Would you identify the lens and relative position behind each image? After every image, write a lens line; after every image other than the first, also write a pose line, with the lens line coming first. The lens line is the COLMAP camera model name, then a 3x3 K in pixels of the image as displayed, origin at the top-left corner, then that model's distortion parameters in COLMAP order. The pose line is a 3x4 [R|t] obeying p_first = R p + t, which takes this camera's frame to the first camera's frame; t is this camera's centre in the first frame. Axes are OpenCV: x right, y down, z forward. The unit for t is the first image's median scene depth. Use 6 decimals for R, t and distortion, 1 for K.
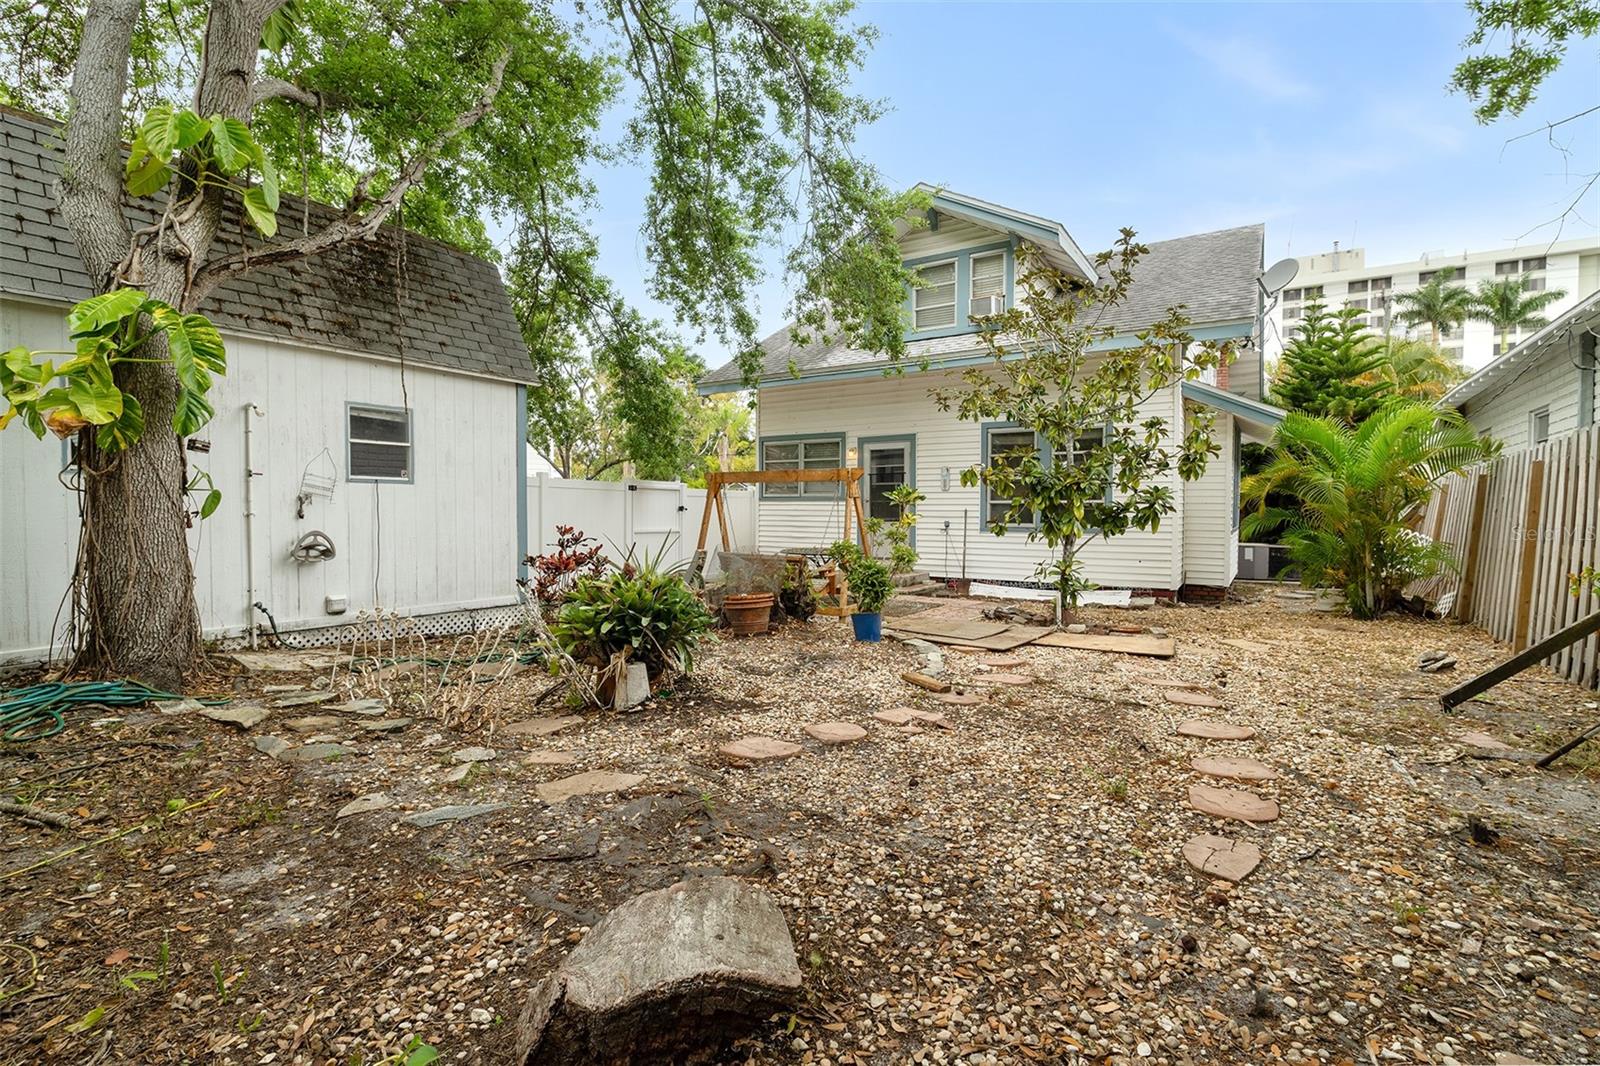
lens RADIAL K [[724.8, 0, 805.3], [0, 724.8, 534.1], [0, 0, 1]] dist [-0.014714, 0.000428]
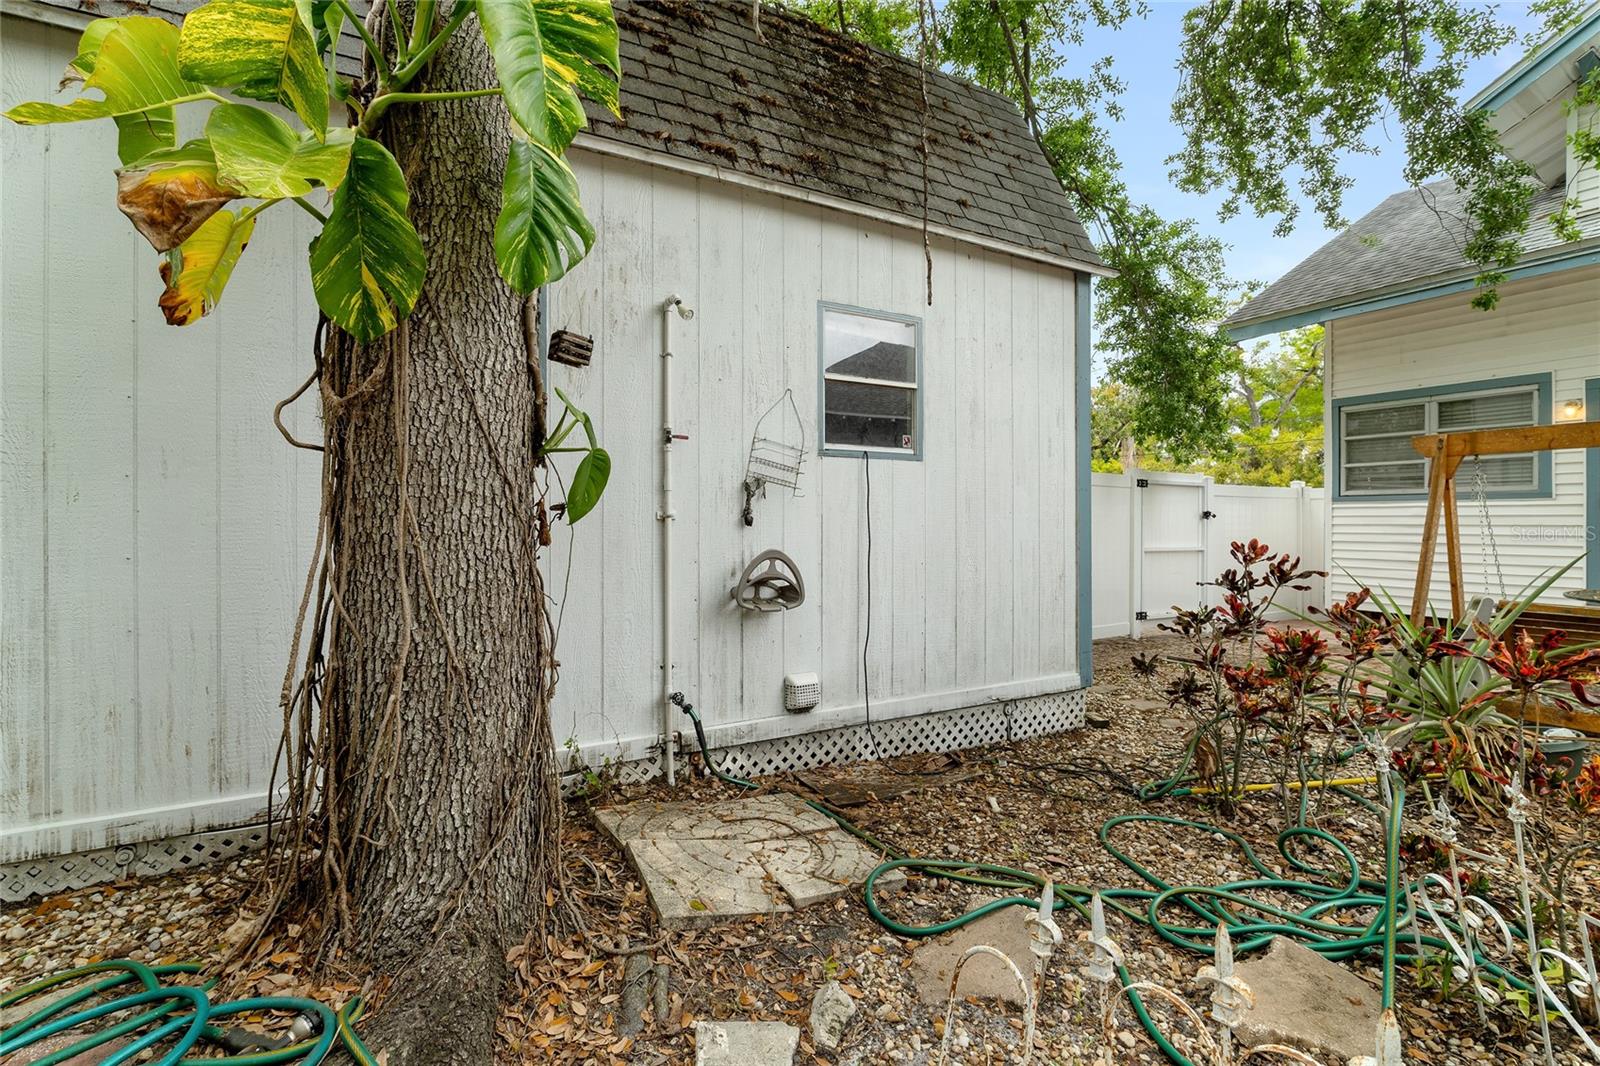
lens RADIAL K [[724.8, 0, 794.8], [0, 724.8, 527.8], [0, 0, 1]] dist [-0.014714, 0.000428]
pose [[0.887973, -0.000501, -0.459895, -0.430838], [-0.011729, 0.999649, -0.023736, -0.007962], [0.459745, 0.026471, 0.887656, 0.553887]]
